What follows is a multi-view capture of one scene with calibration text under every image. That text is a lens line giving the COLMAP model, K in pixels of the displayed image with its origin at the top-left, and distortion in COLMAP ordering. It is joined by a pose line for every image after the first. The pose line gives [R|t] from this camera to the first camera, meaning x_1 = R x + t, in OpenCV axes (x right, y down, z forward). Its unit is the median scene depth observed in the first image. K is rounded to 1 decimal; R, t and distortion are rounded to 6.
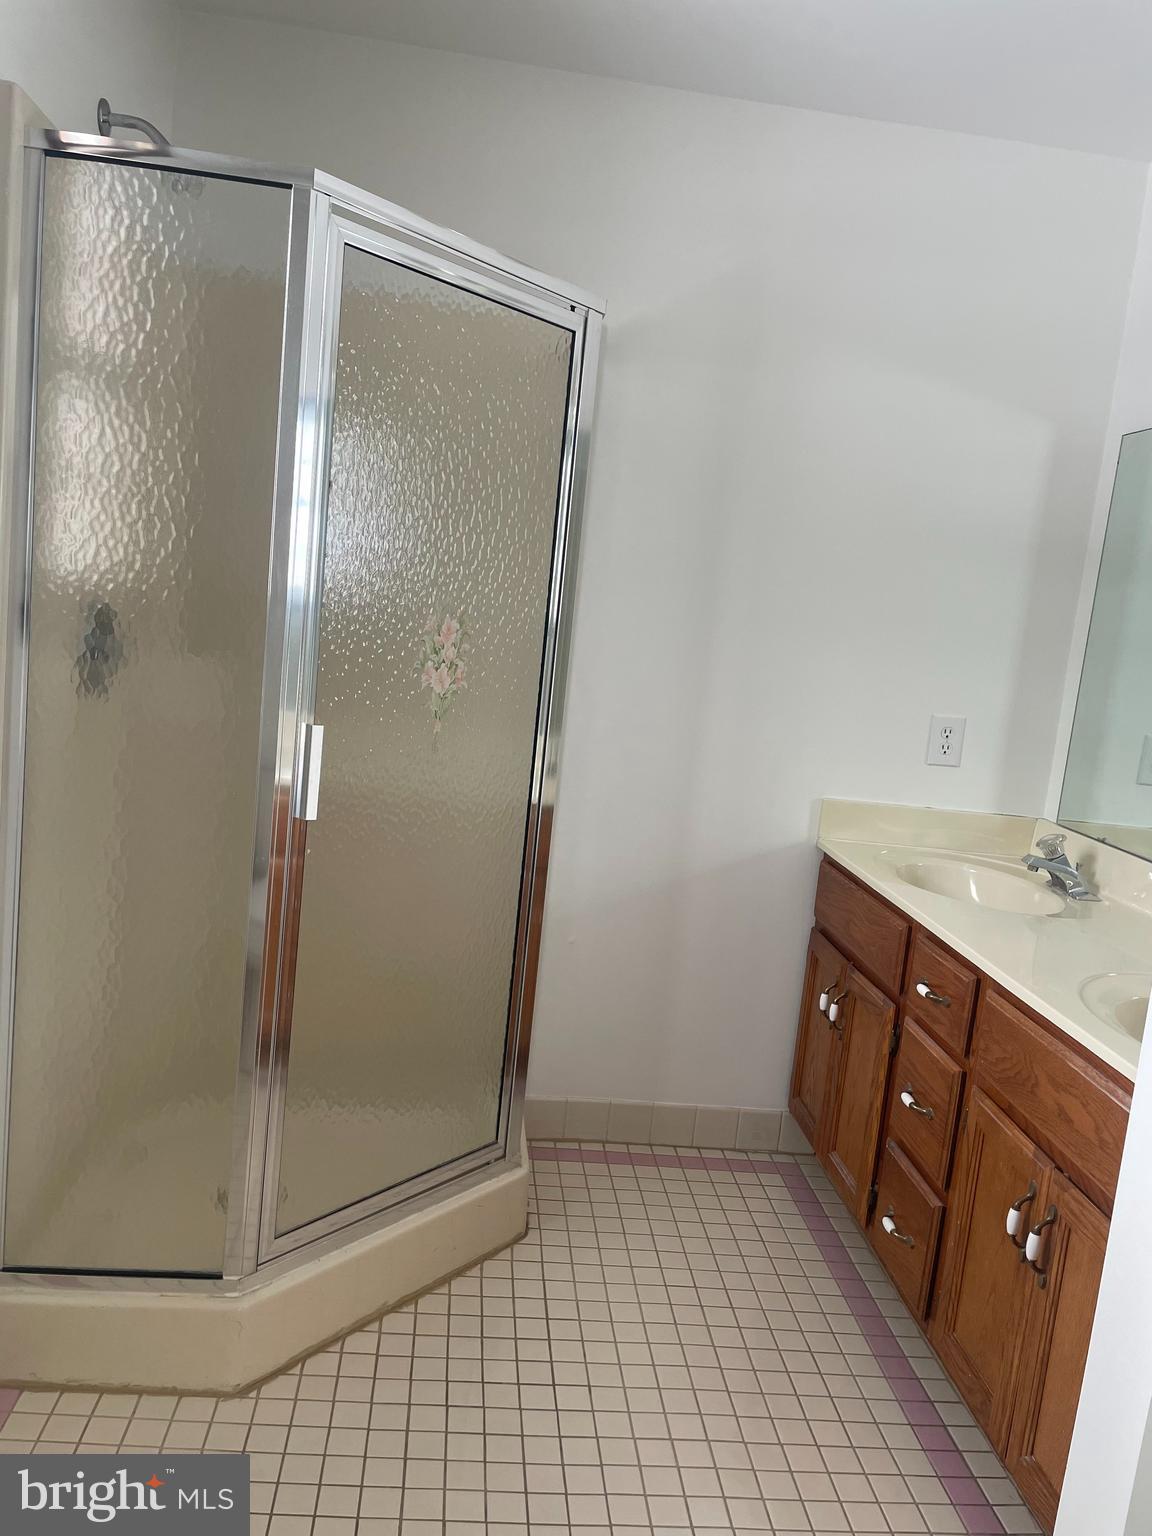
lens RADIAL K [[1164.0, 0, 575.7], [0, 1164.0, 758.0], [0, 0, 1]] dist [0.098969, -0.123938]
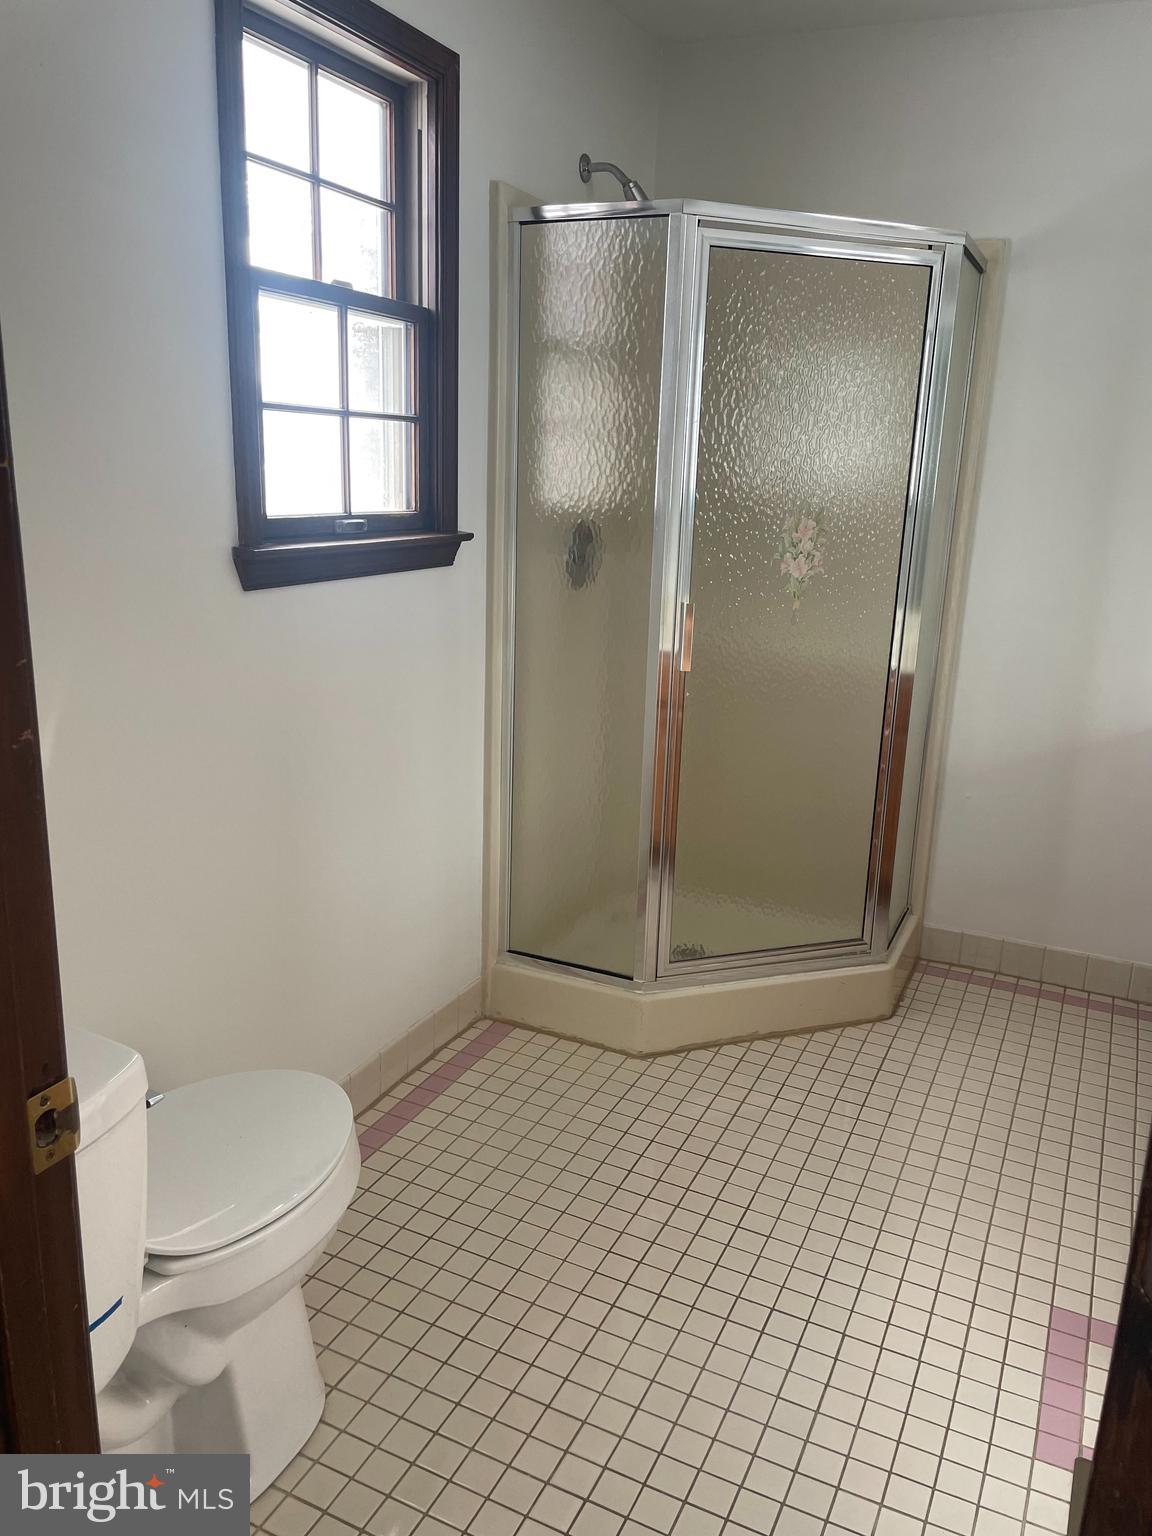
lens RADIAL K [[1164.0, 0, 575.7], [0, 1164.0, 758.0], [0, 0, 1]] dist [0.098969, -0.123938]
pose [[0.859092, 0.053477, -0.509021, 0.341420], [-0.011932, 0.996349, 0.084538, 0.036437], [0.511683, -0.066552, 0.856593, -0.250097]]
